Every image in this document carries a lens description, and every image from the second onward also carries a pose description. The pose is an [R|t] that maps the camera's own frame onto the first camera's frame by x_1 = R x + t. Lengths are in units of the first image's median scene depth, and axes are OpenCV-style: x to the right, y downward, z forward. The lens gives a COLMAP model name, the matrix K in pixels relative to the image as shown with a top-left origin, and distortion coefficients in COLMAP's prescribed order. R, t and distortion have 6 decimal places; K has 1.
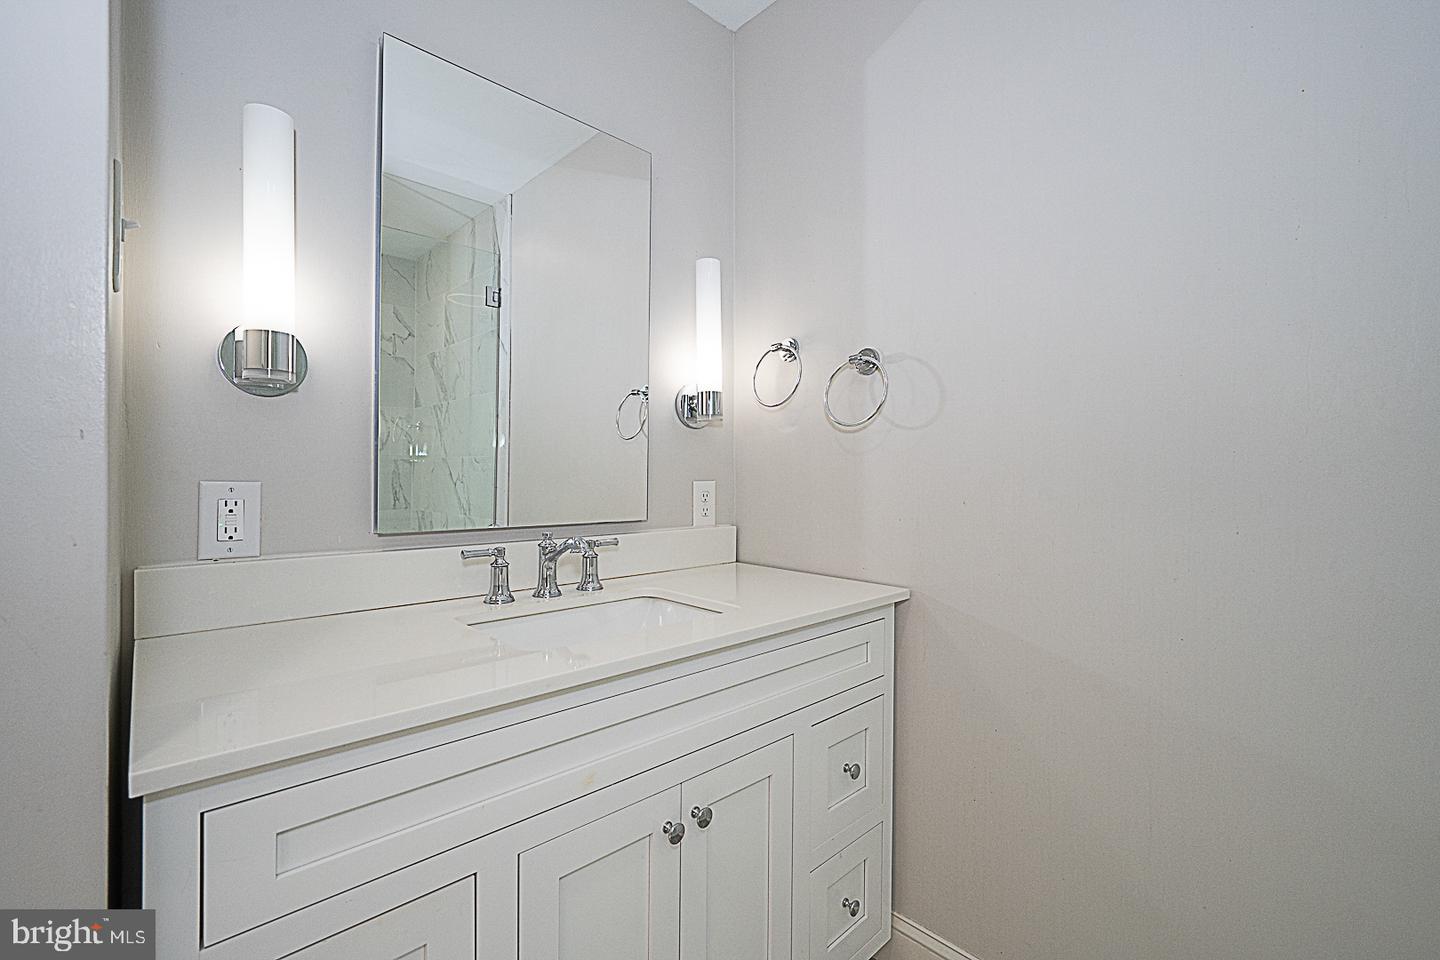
lens RADIAL K [[631.6, 0, 720.0], [0, 631.6, 480.0], [0, 0, 1]] dist [-0.001343, 0.000258]
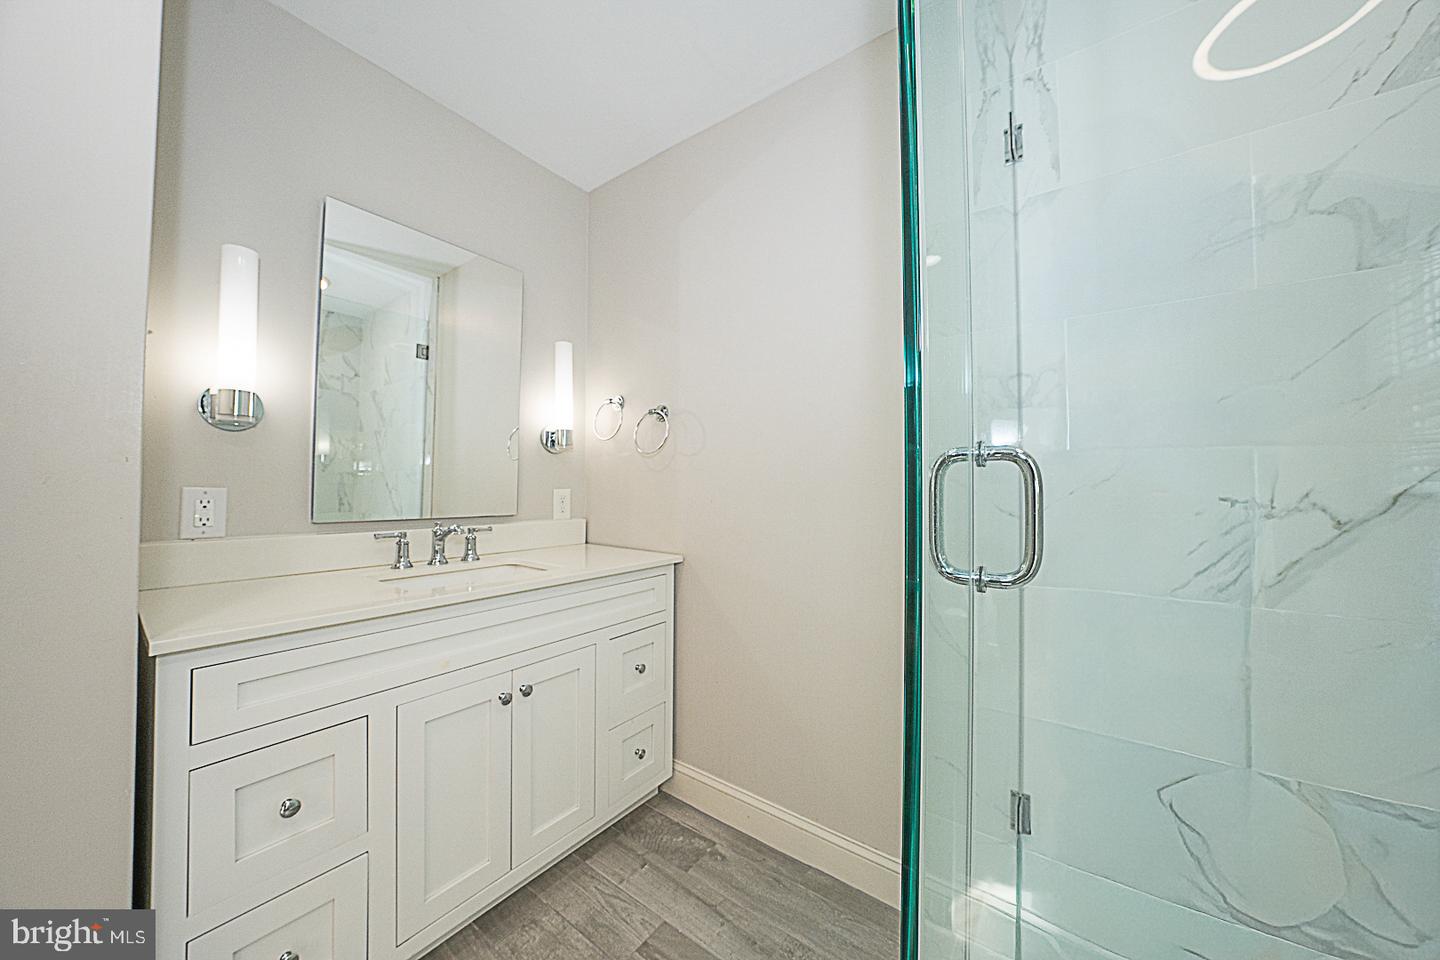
lens RADIAL K [[494.9, 0, 720.0], [0, 494.9, 480.0], [0, 0, 1]] dist [-0.023460, 0.004187]
pose [[0.984992, 0.004805, 0.172532, 0.184949], [-0.001113, 0.999769, -0.021487, 0.006663], [-0.172596, 0.020972, 0.984769, -0.274938]]
